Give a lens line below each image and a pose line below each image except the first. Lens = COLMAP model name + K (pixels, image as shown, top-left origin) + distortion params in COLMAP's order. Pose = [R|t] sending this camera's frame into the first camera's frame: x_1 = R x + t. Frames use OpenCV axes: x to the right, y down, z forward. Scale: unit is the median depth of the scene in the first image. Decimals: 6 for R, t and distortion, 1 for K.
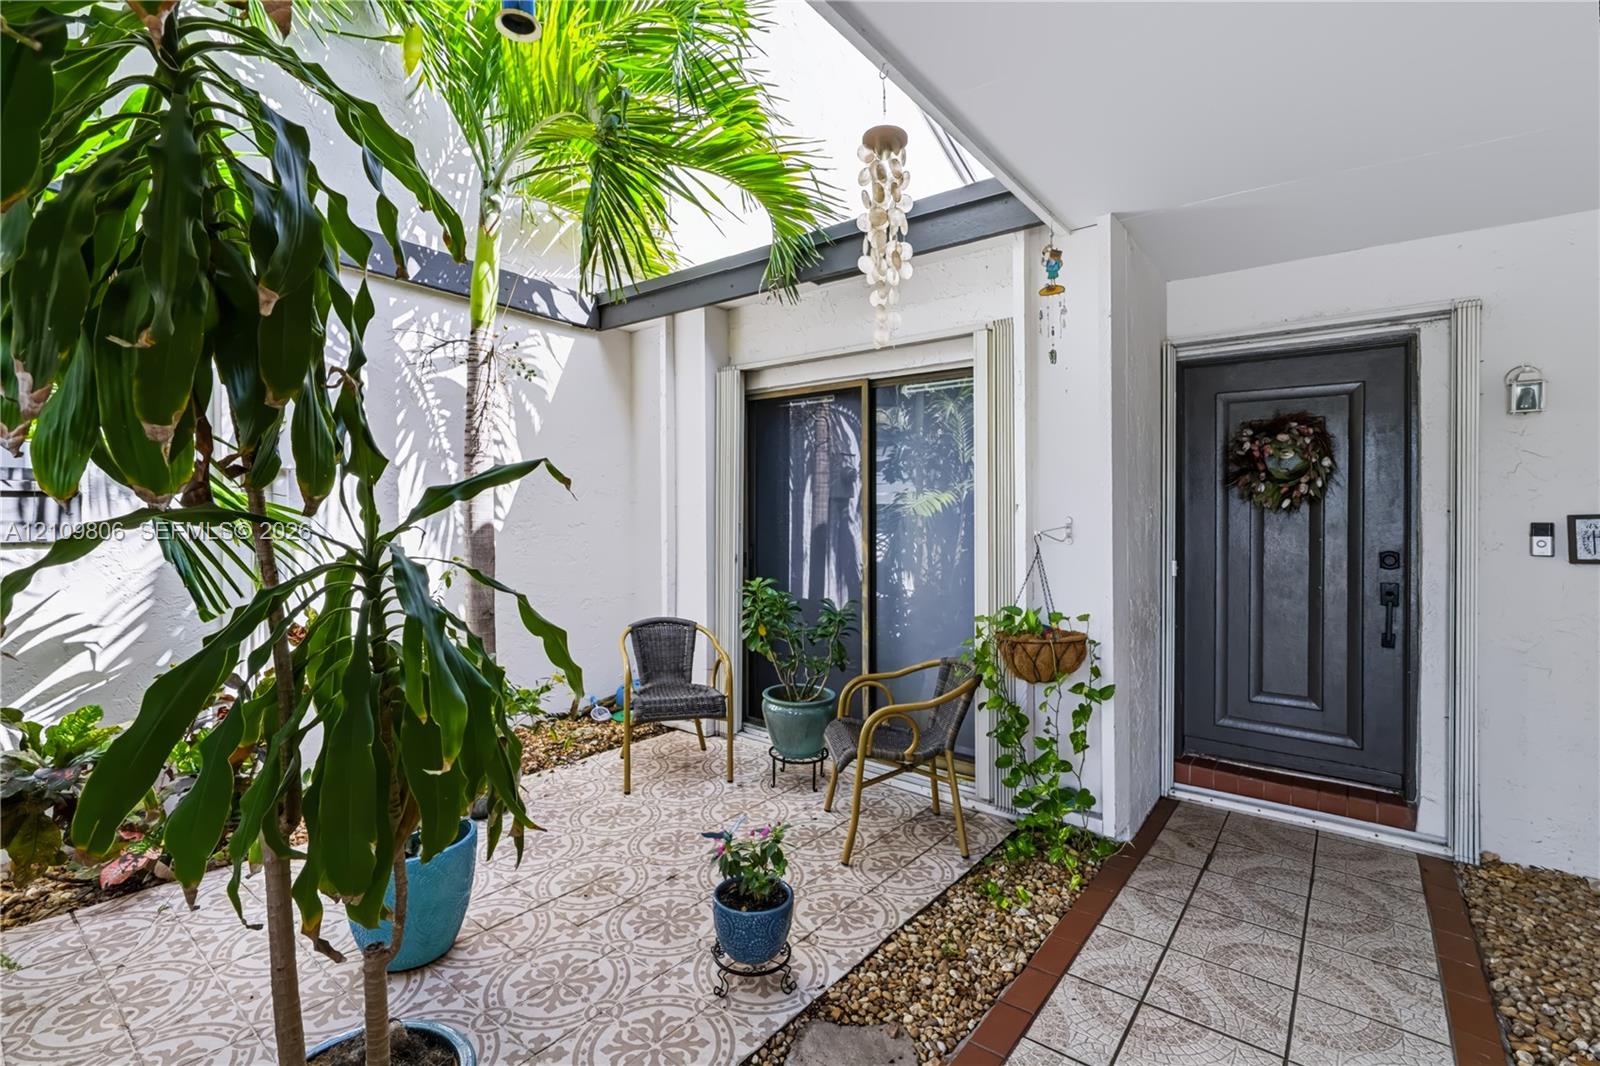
lens RADIAL K [[727.6, 0, 803.8], [0, 727.6, 501.8], [0, 0, 1]] dist [0.003805, -0.001240]
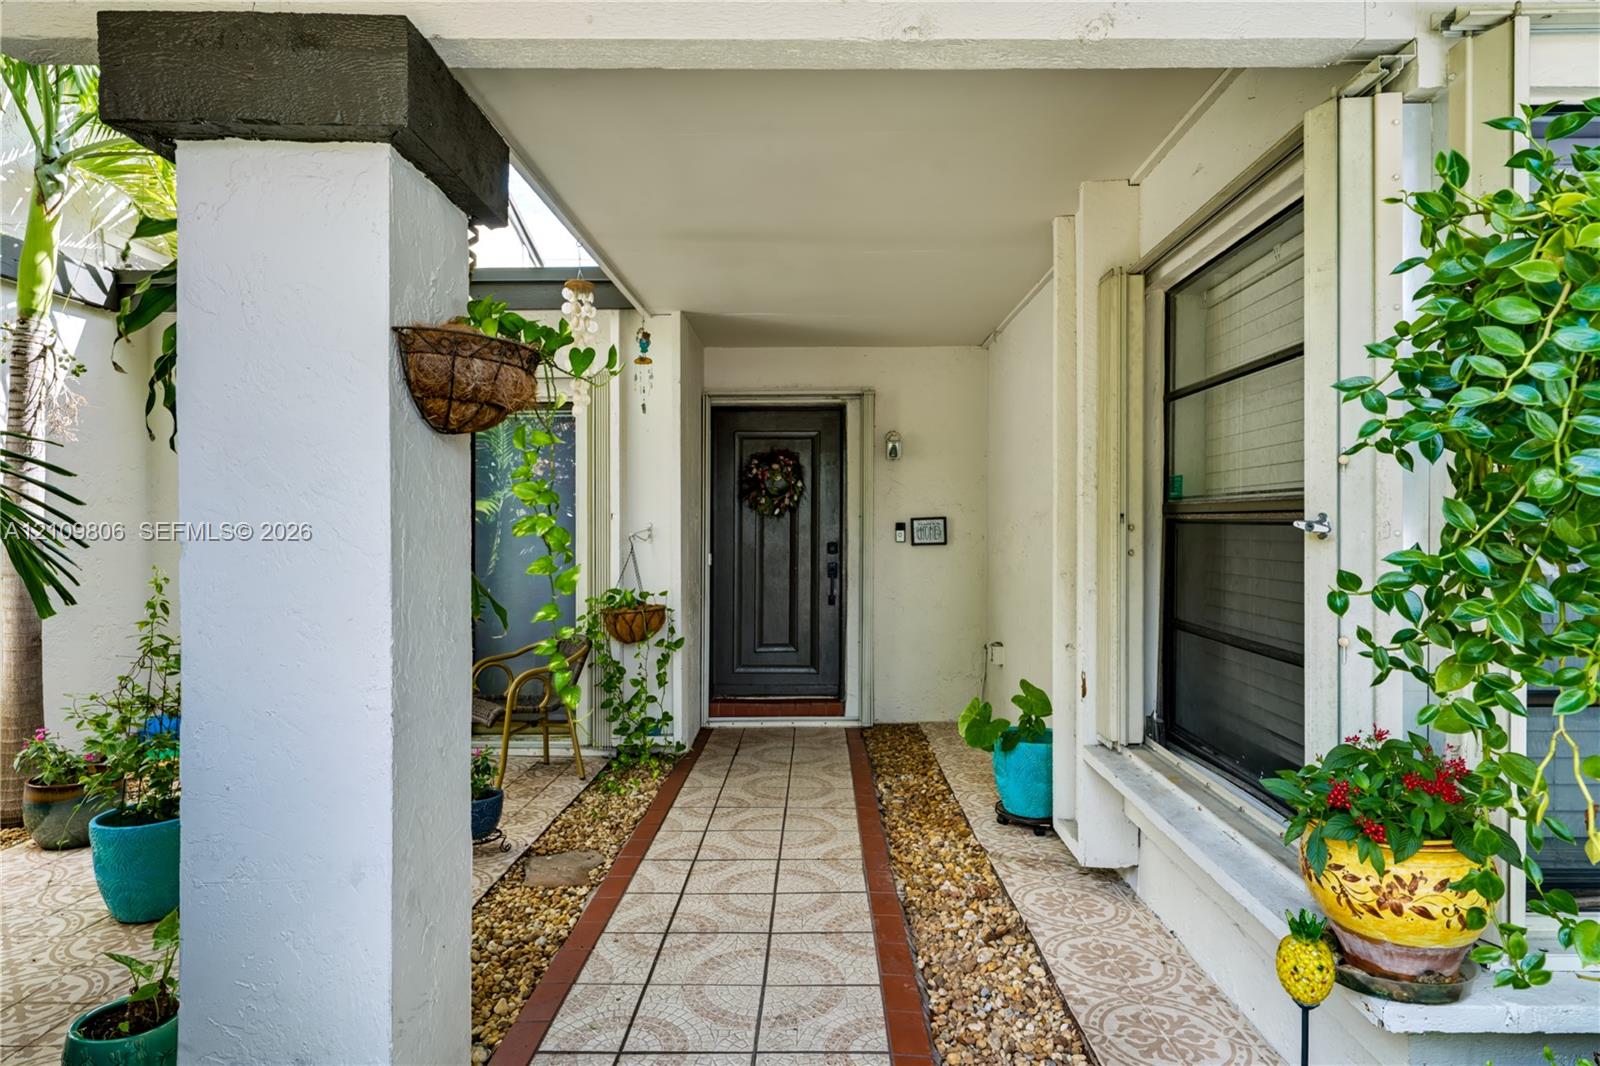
lens RADIAL K [[924.1, 0, 802.3], [0, 924.1, 524.8], [0, 0, 1]] dist [-0.002951, -0.000052]
pose [[0.803395, -0.012981, 0.595305, -0.440290], [-0.001503, 0.999715, 0.023828, -0.016760], [-0.595444, -0.020038, 0.803147, -0.569650]]
